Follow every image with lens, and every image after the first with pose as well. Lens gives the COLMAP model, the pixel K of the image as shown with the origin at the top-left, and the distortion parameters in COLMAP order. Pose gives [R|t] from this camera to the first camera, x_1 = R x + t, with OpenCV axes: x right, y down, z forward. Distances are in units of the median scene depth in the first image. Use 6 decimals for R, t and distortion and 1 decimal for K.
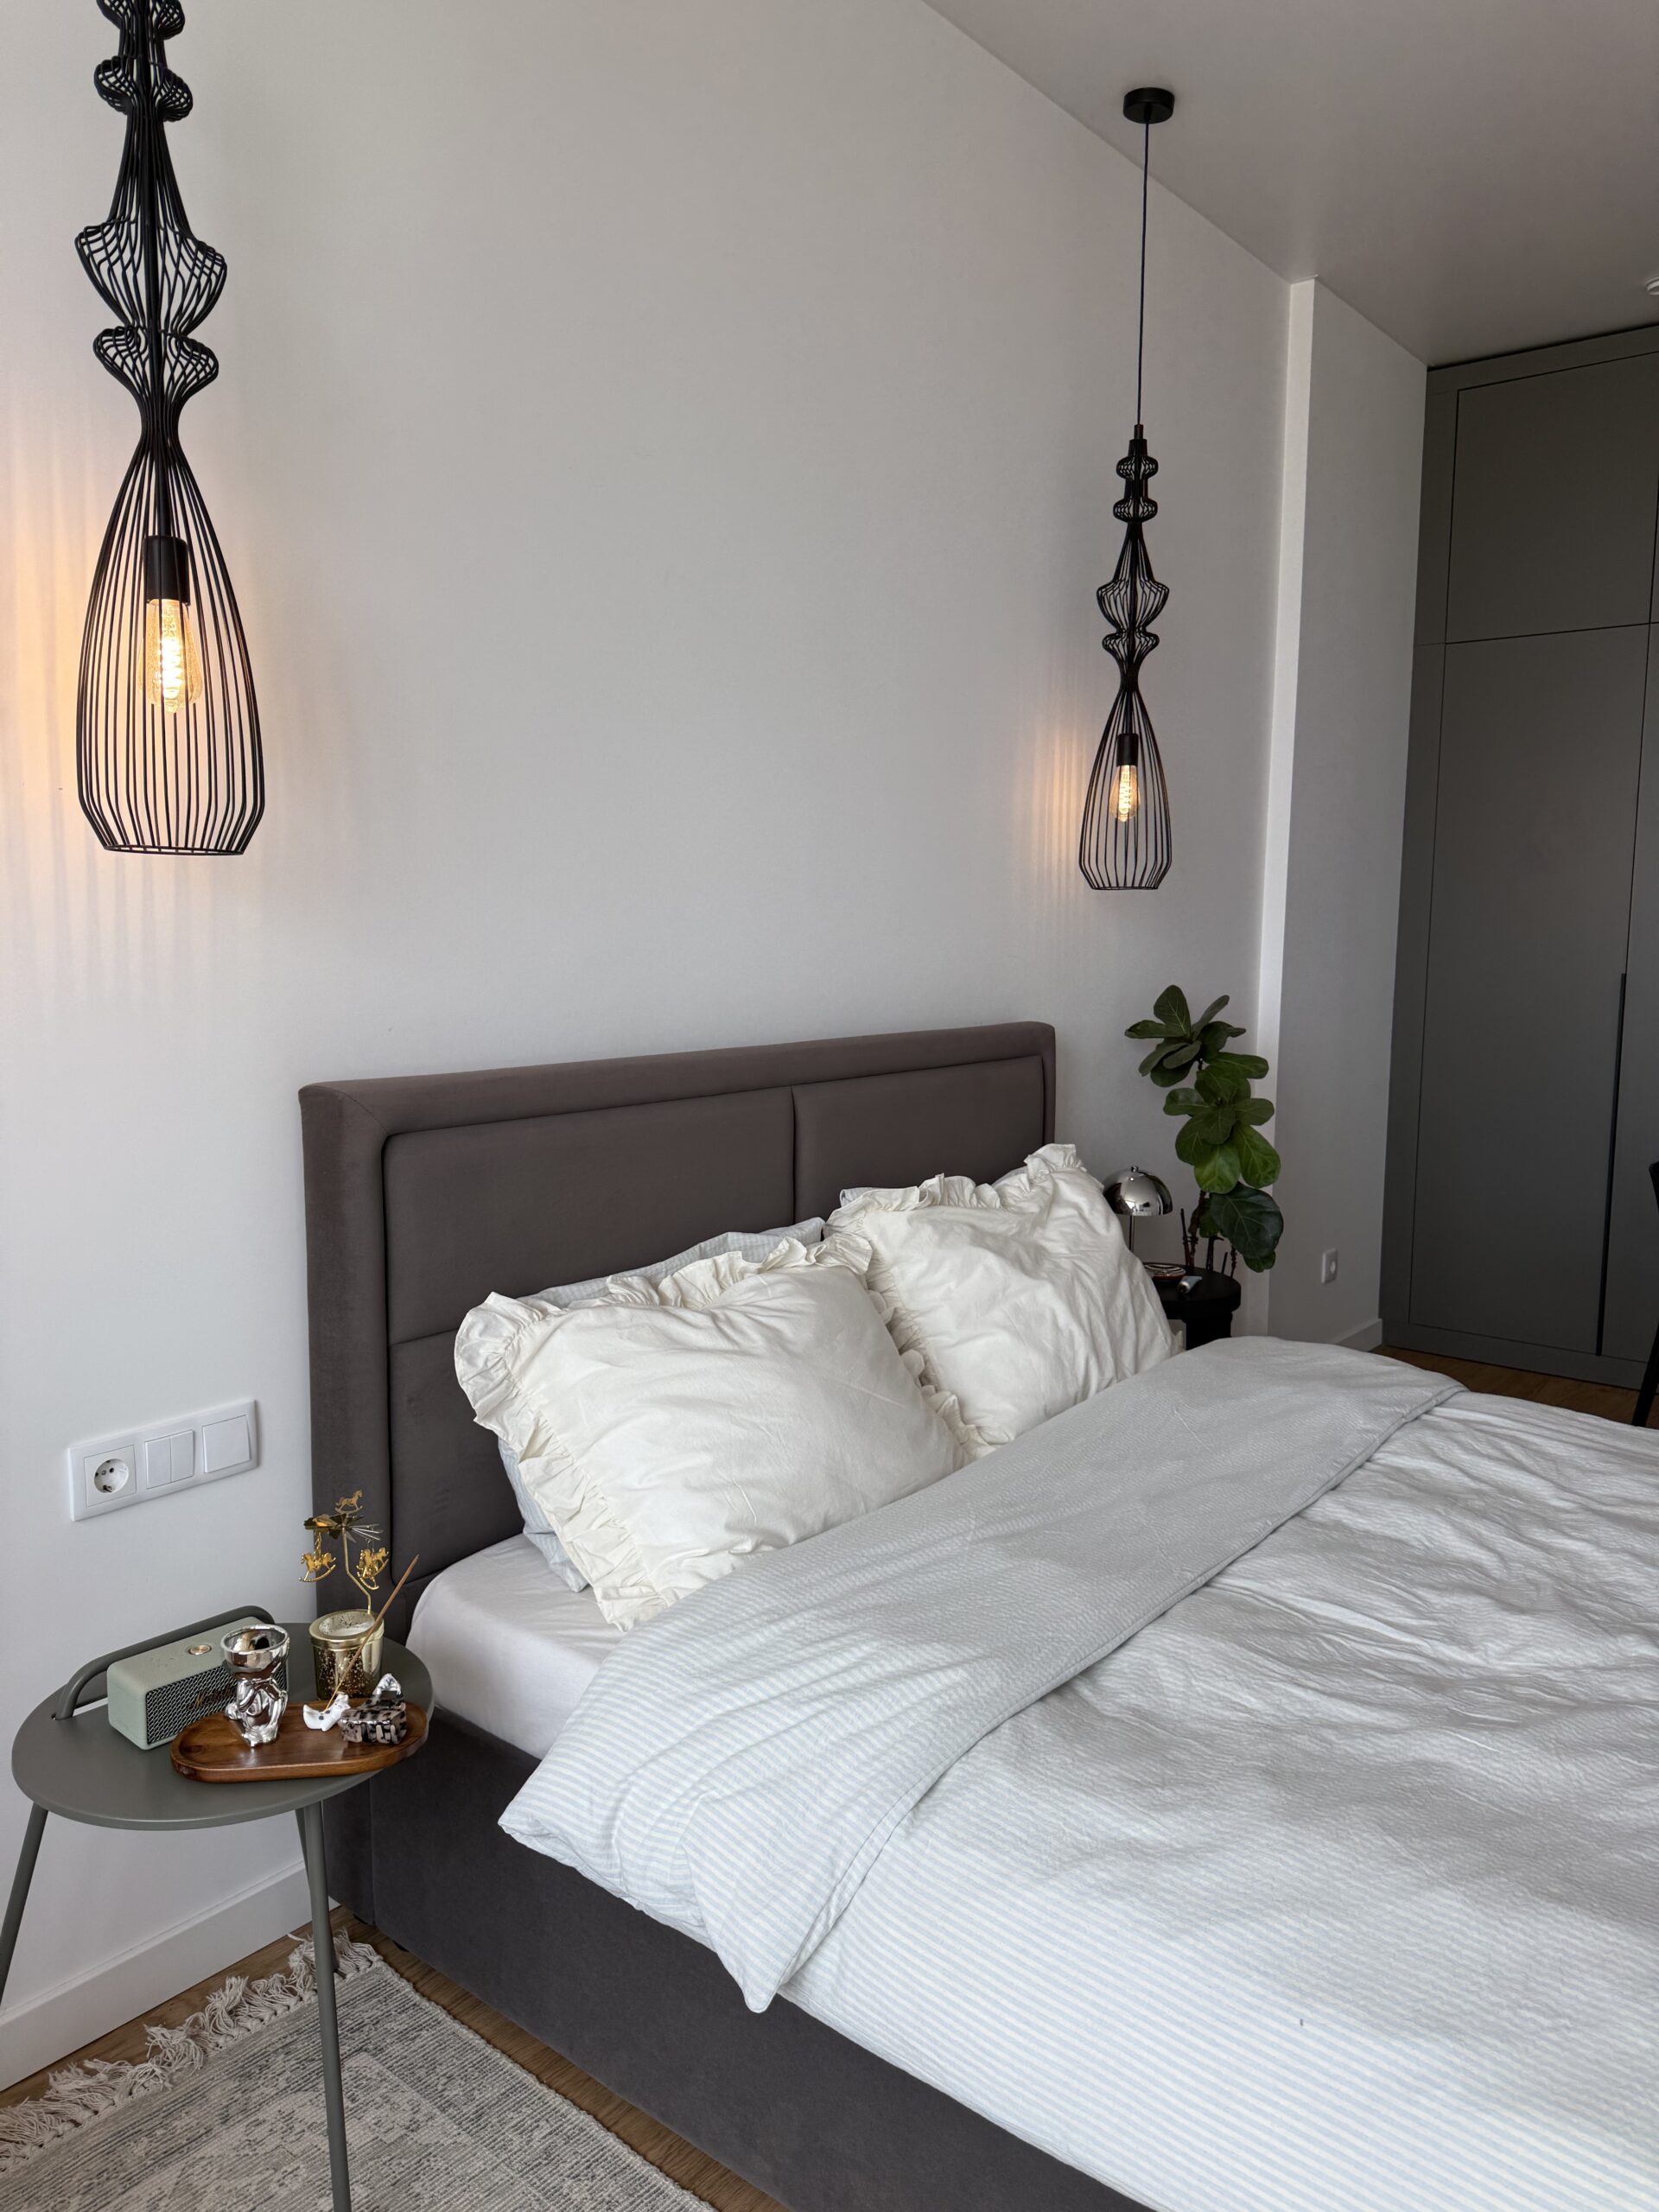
lens RADIAL K [[1597.1, 0, 895.9], [0, 1597.1, 1146.2], [0, 0, 1]] dist [0.135040, -0.143258]
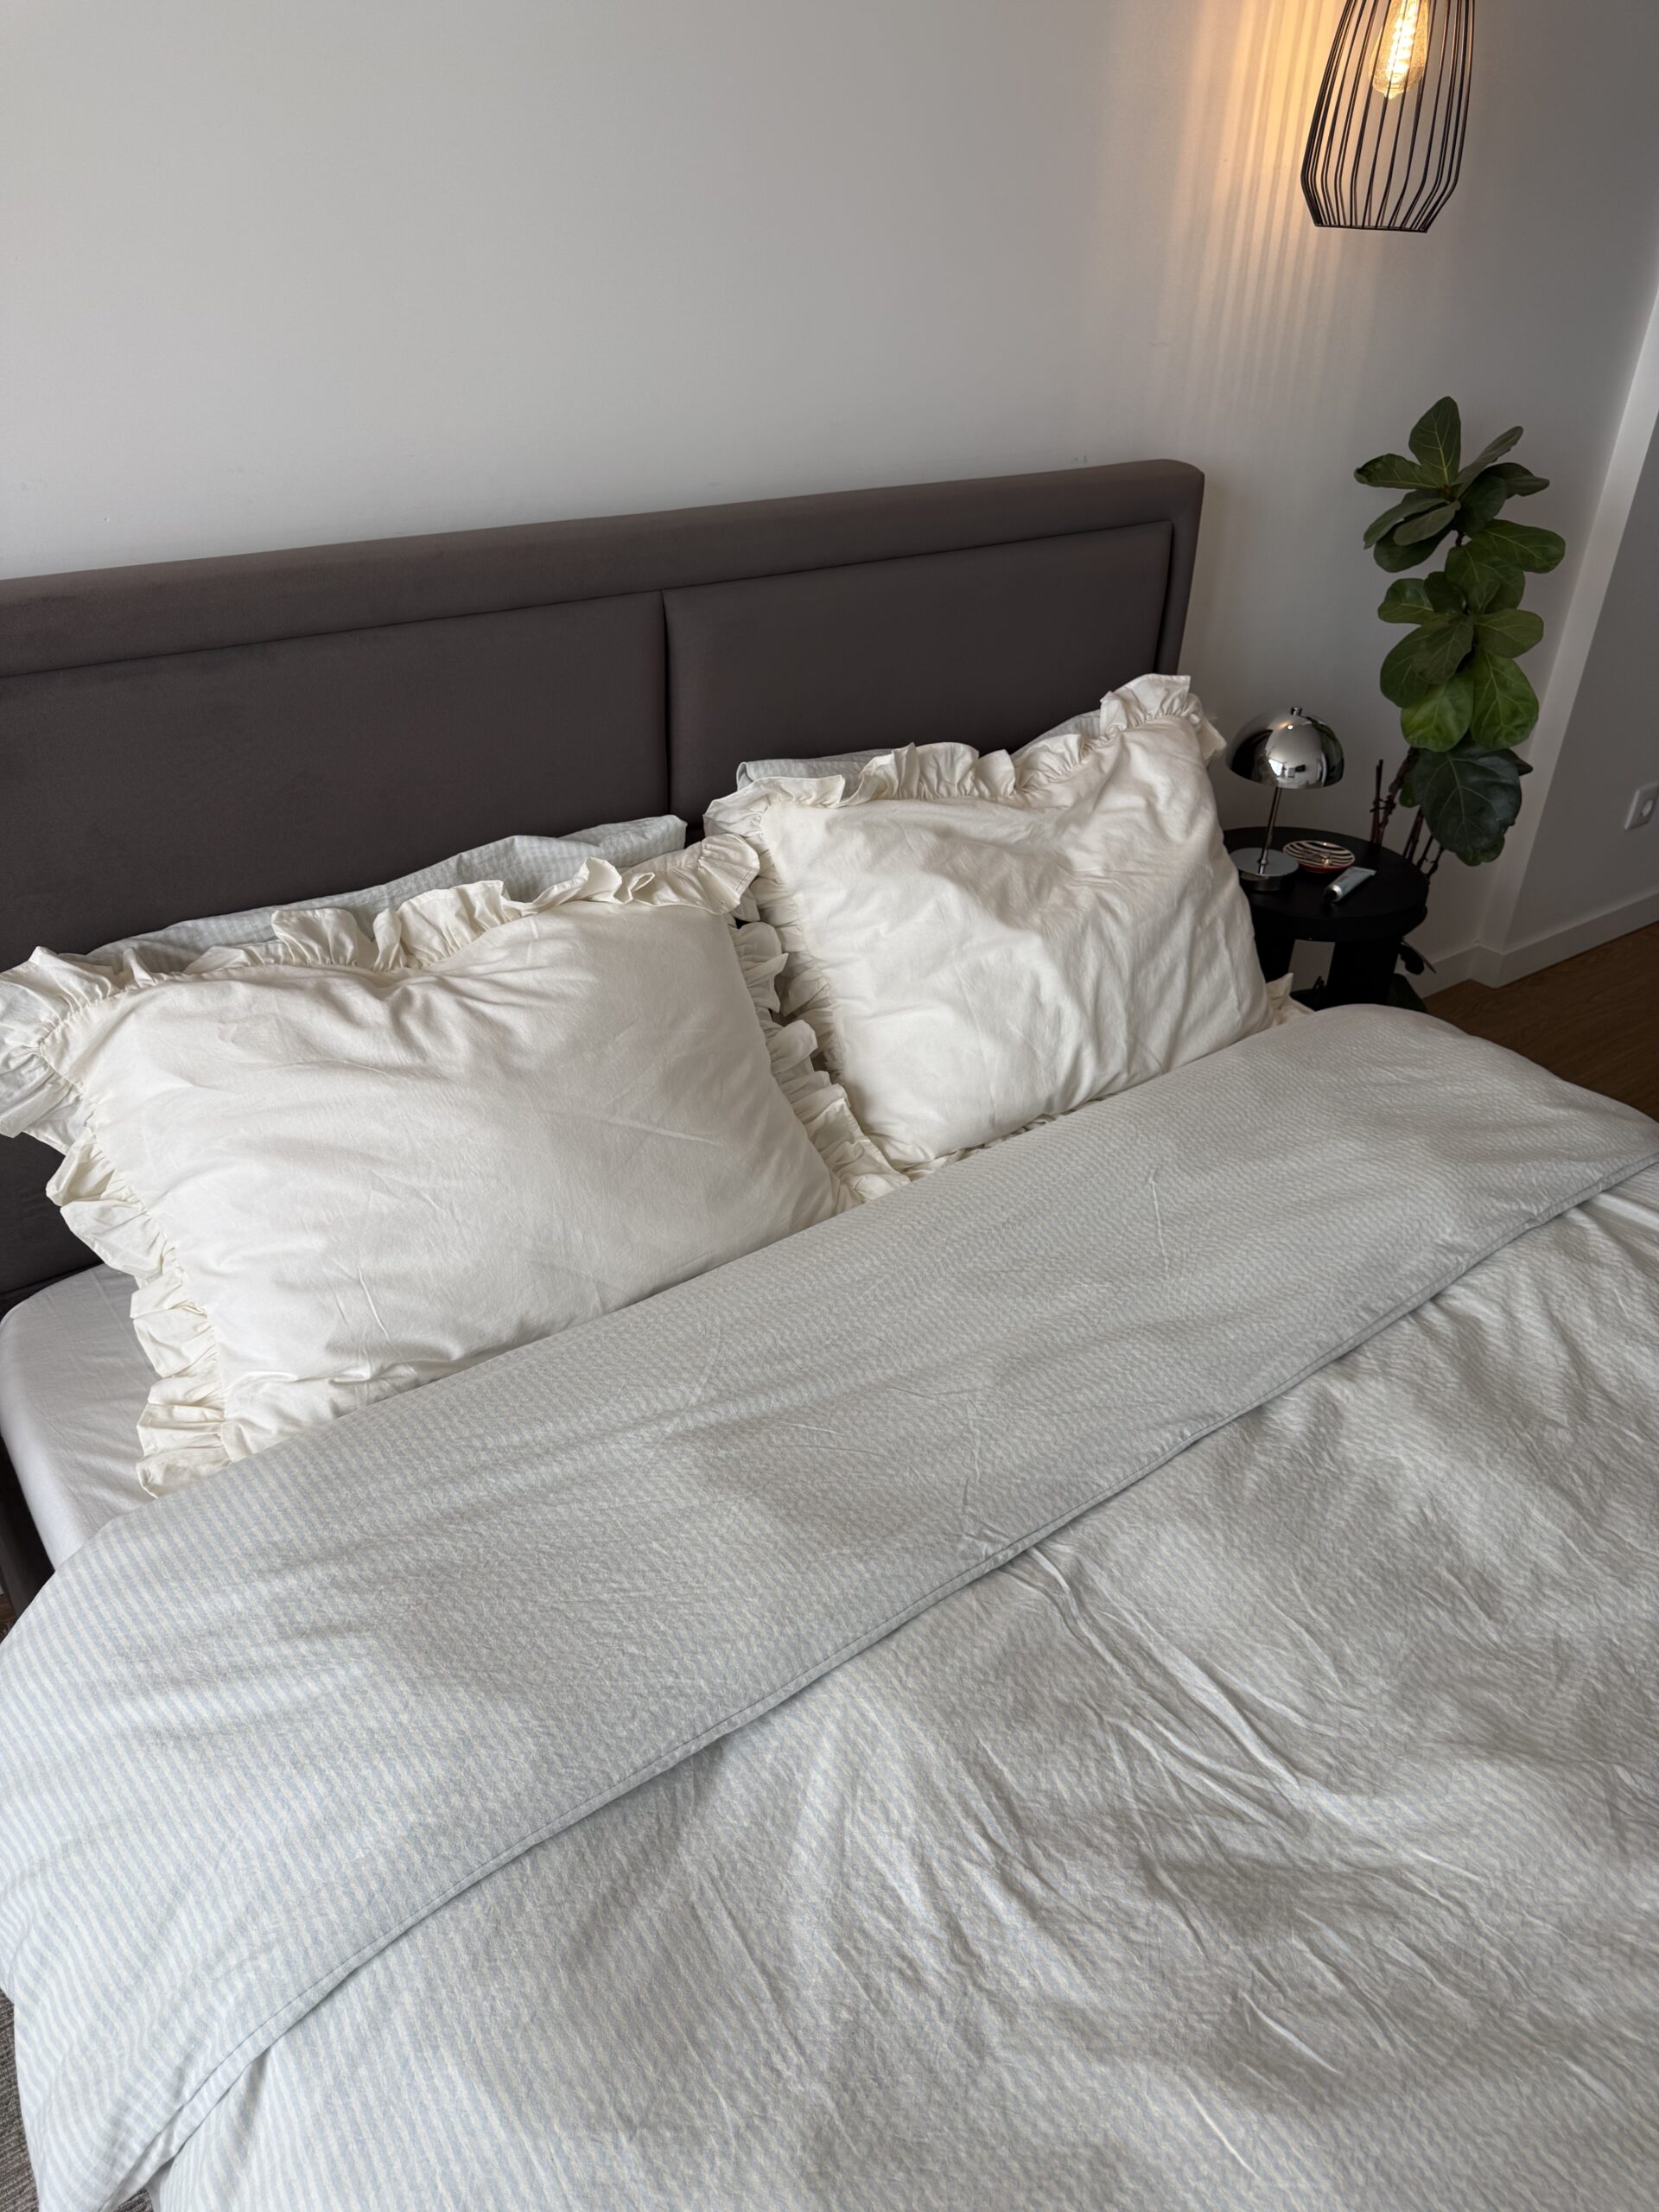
lens RADIAL K [[1547.6, 0, 839.4], [0, 1547.6, 1136.4], [0, 0, 1]] dist [0.099260, -0.119964]
pose [[0.961706, 0.171485, -0.213808, 0.174533], [-0.071722, 0.910362, 0.407551, -0.100367], [0.264531, -0.376609, 0.887800, 0.376794]]
